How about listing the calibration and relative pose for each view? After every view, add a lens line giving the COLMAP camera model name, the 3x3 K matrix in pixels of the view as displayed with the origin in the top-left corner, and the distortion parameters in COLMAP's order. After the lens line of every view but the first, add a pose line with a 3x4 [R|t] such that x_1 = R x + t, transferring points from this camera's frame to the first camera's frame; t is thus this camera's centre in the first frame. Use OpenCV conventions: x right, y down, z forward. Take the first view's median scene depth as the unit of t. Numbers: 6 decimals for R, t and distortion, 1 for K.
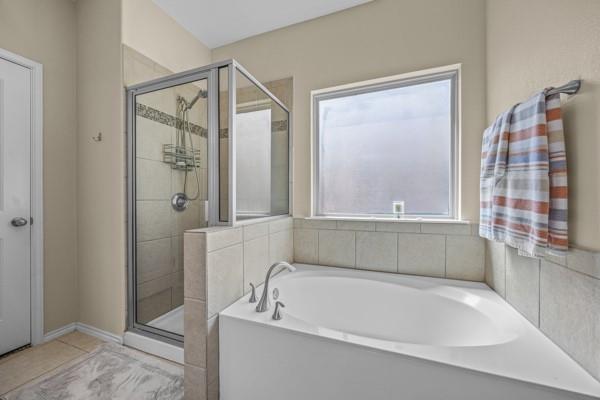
lens RADIAL K [[232.6, 0, 300.0], [0, 232.6, 200.0], [0, 0, 1]] dist [-0.001599, -0.000163]
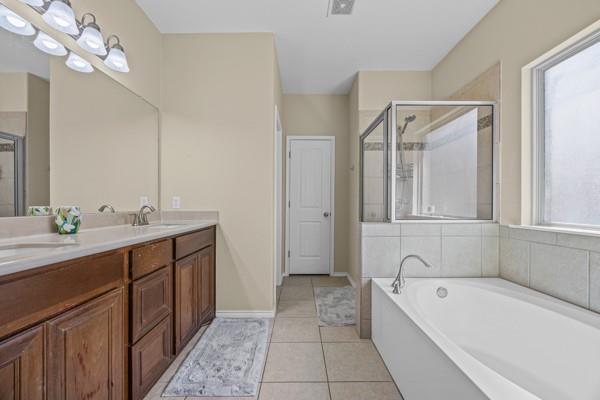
lens RADIAL K [[232.6, 0, 300.0], [0, 232.6, 200.0], [0, 0, 1]] dist [-0.001599, -0.000163]
pose [[0.369354, -0.016782, -0.929137, 0.510941], [-0.001721, 0.999823, -0.018743, 0.001899], [0.929287, 0.008522, 0.369259, -0.002725]]
